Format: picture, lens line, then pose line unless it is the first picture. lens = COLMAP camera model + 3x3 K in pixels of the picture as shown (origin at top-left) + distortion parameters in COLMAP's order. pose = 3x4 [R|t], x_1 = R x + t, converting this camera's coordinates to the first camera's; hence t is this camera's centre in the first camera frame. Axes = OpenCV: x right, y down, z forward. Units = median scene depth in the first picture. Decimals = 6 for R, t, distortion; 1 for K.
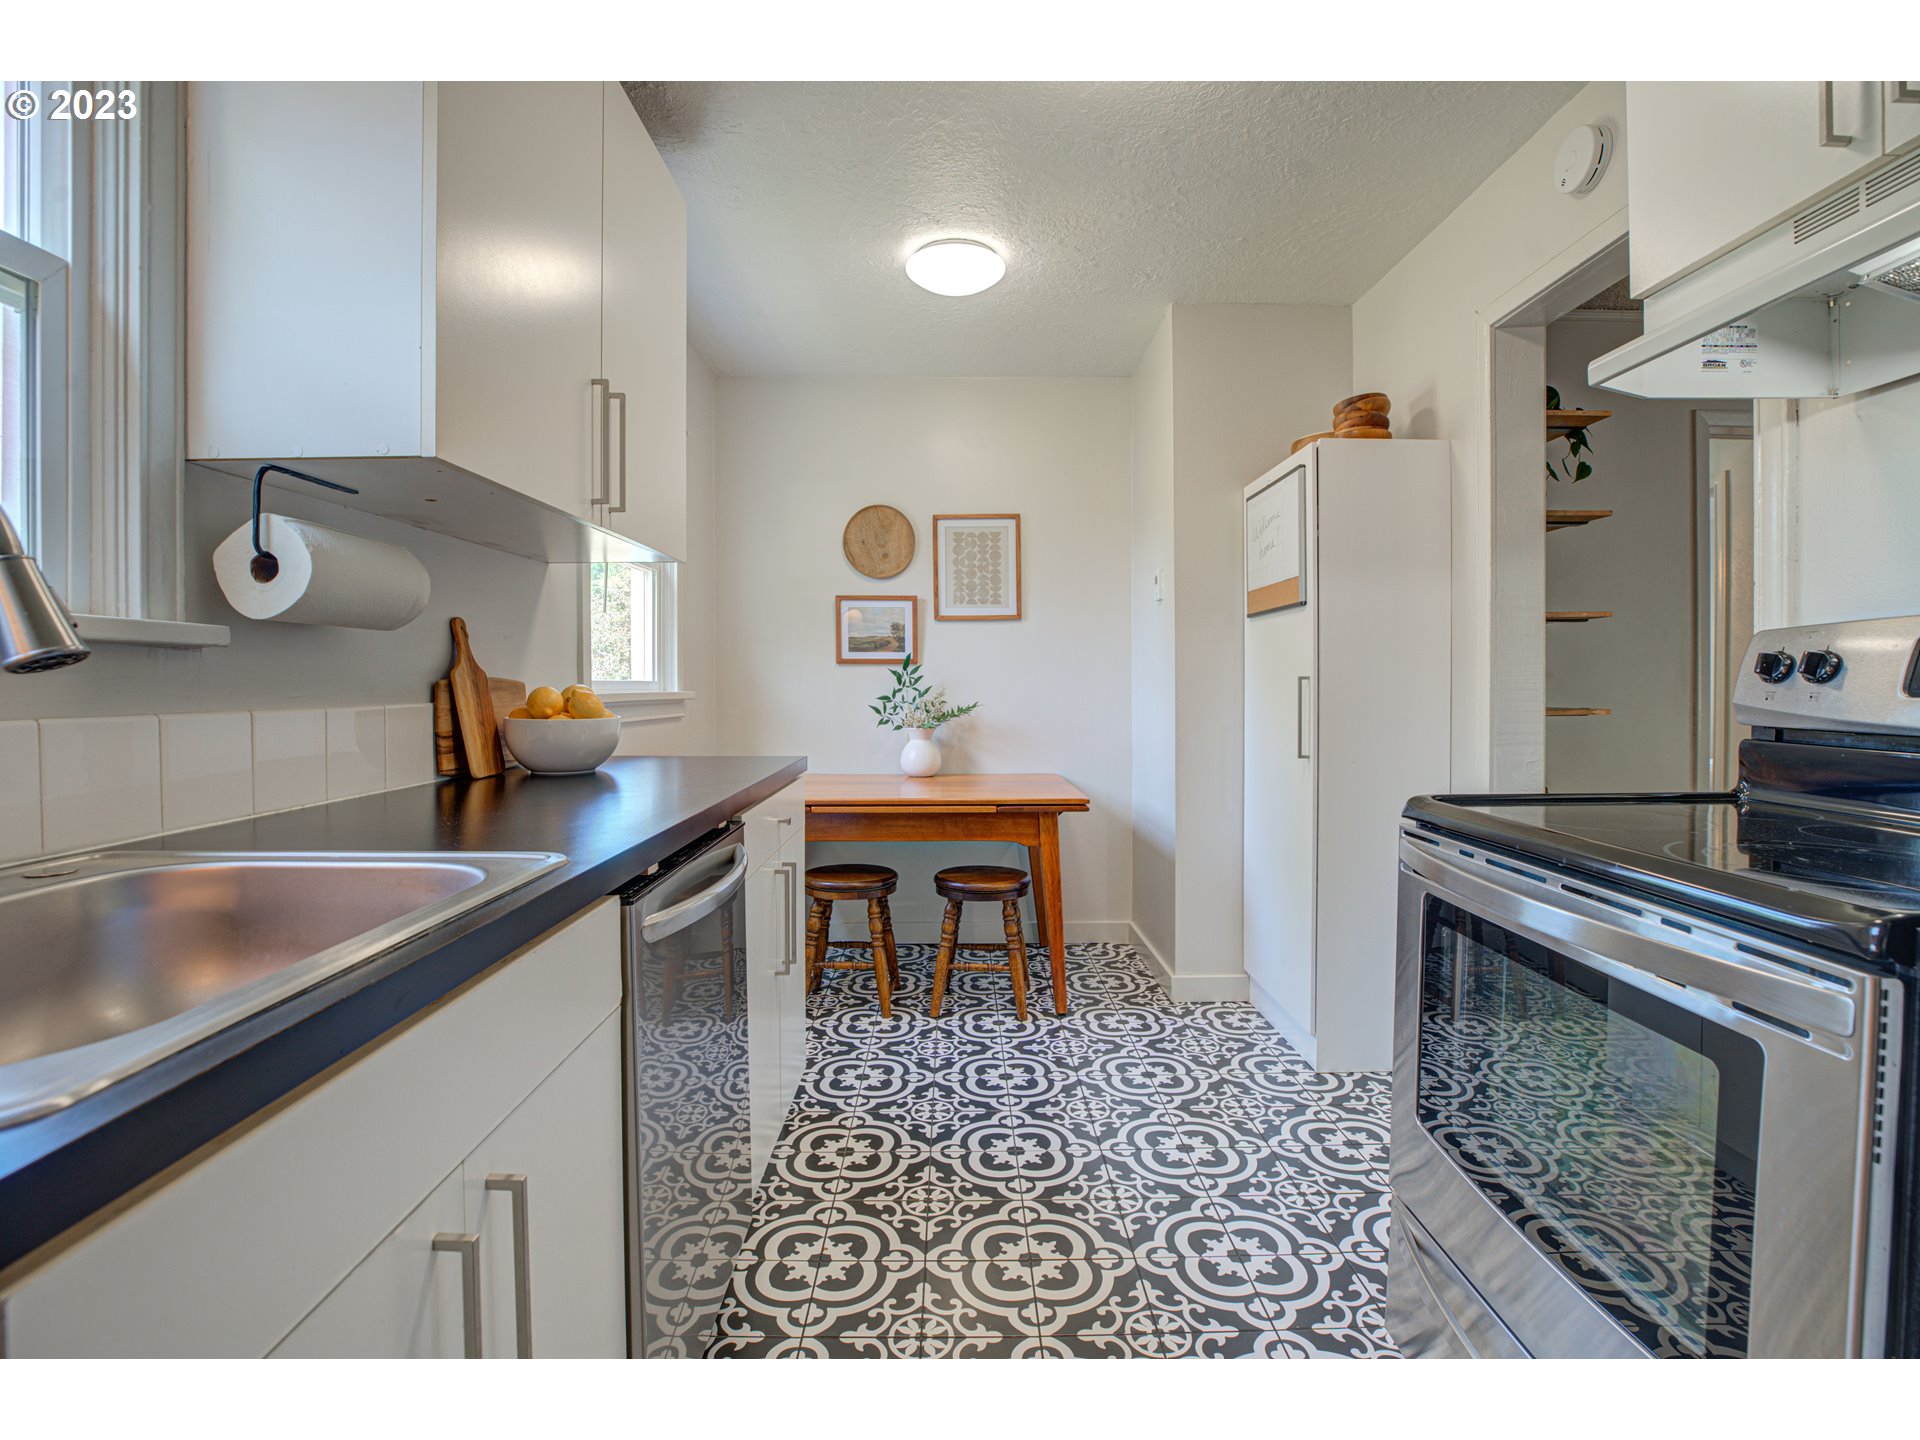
lens RADIAL K [[895.1, 0, 959.1], [0, 895.1, 688.9], [0, 0, 1]] dist [-0.026485, 0.000237]
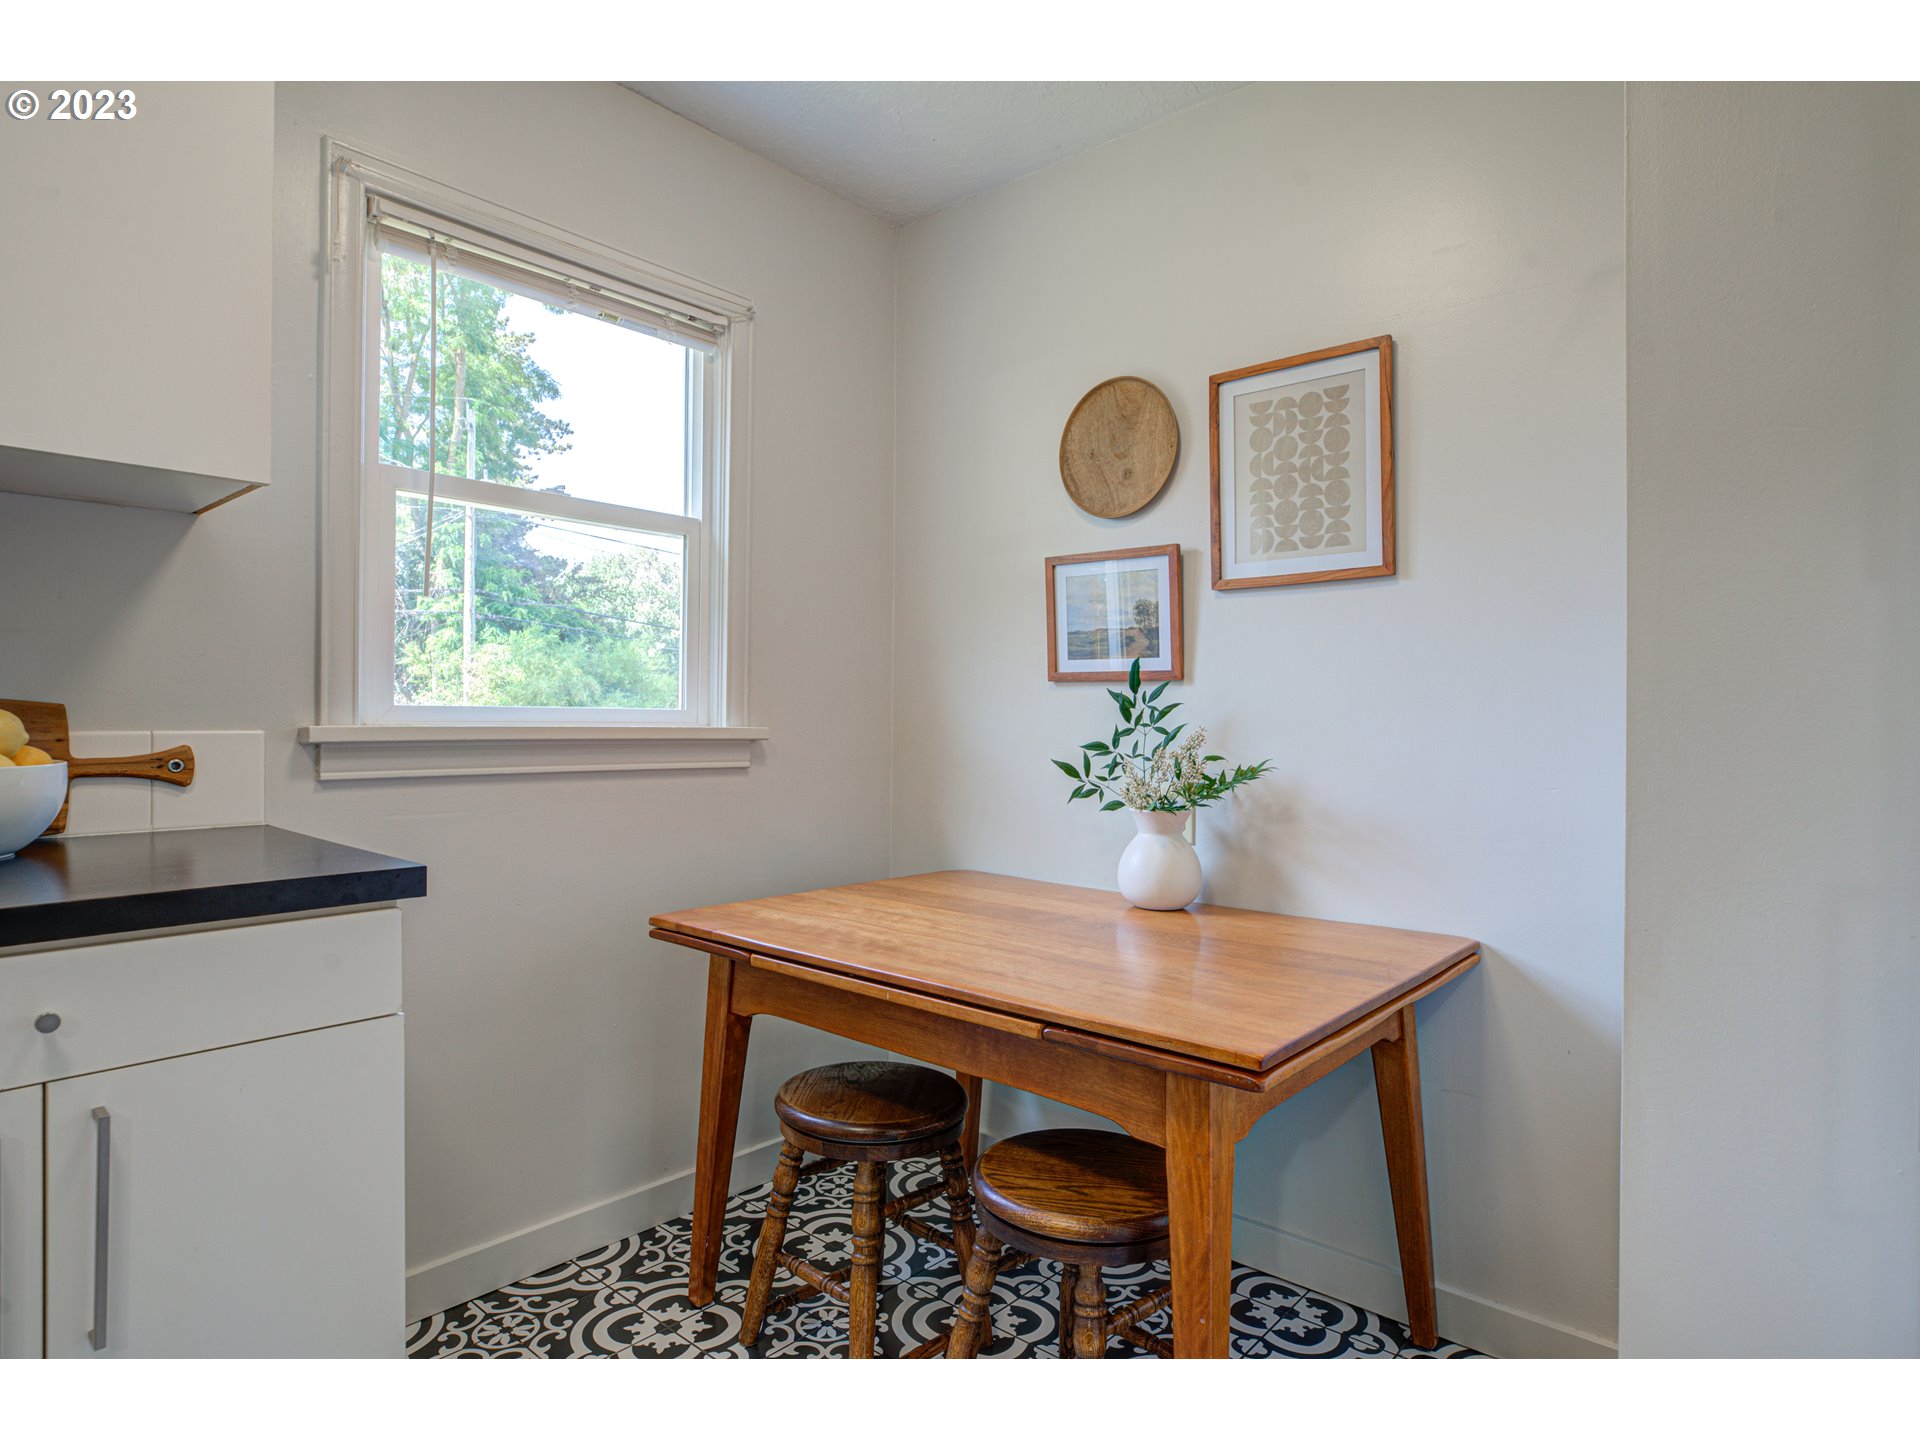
lens RADIAL K [[1048.9, 0, 954.8], [0, 1048.9, 721.6], [0, 0, 1]] dist [-0.034108, 0.014173]
pose [[0.754410, 0.010488, -0.656320, 0.243552], [-0.015145, 0.999884, -0.001431, -0.001899], [0.656229, 0.011019, 0.754482, 0.477734]]
